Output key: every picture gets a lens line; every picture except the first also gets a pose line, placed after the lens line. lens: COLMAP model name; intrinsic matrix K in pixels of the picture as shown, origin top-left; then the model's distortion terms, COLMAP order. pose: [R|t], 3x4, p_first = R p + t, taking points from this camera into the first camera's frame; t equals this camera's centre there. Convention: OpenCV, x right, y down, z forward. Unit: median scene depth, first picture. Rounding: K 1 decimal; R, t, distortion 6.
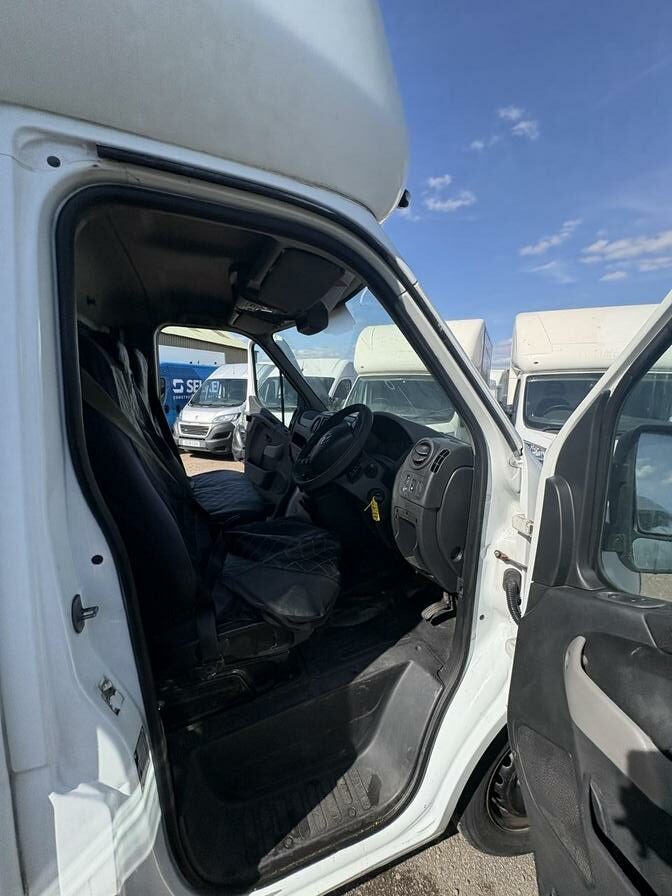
lens RADIAL K [[359.0, 0, 334.9], [0, 359.0, 446.0], [0, 0, 1]] dist [-0.000329, 0.001108]
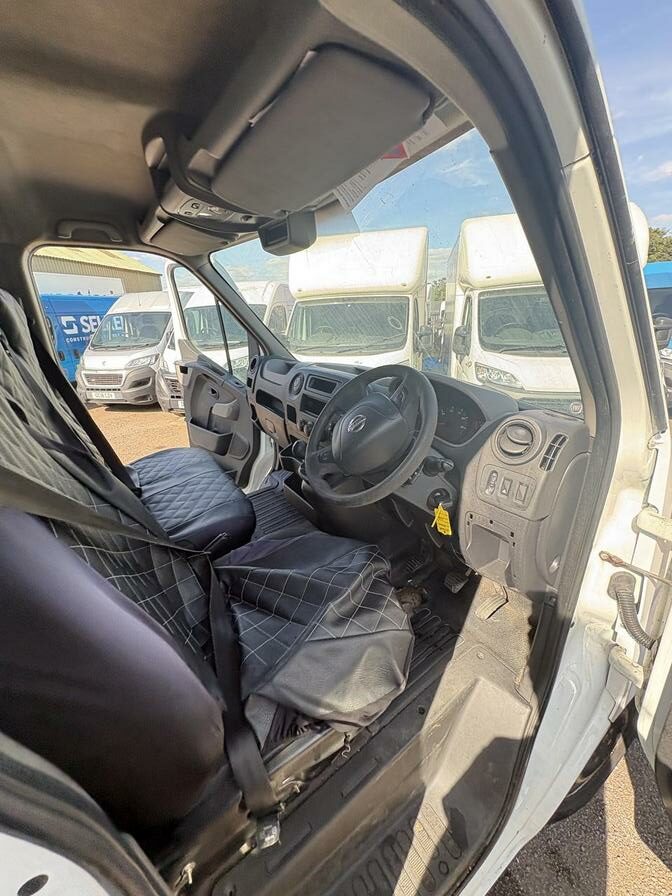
lens RADIAL K [[359.0, 0, 334.1], [0, 359.0, 446.7], [0, 0, 1]] dist [-0.000329, 0.001108]
pose [[0.976967, -0.126666, 0.171729, -0.072905], [0.089176, 0.973474, 0.210703, -0.047899], [-0.193863, -0.190536, 0.962348, 0.138268]]
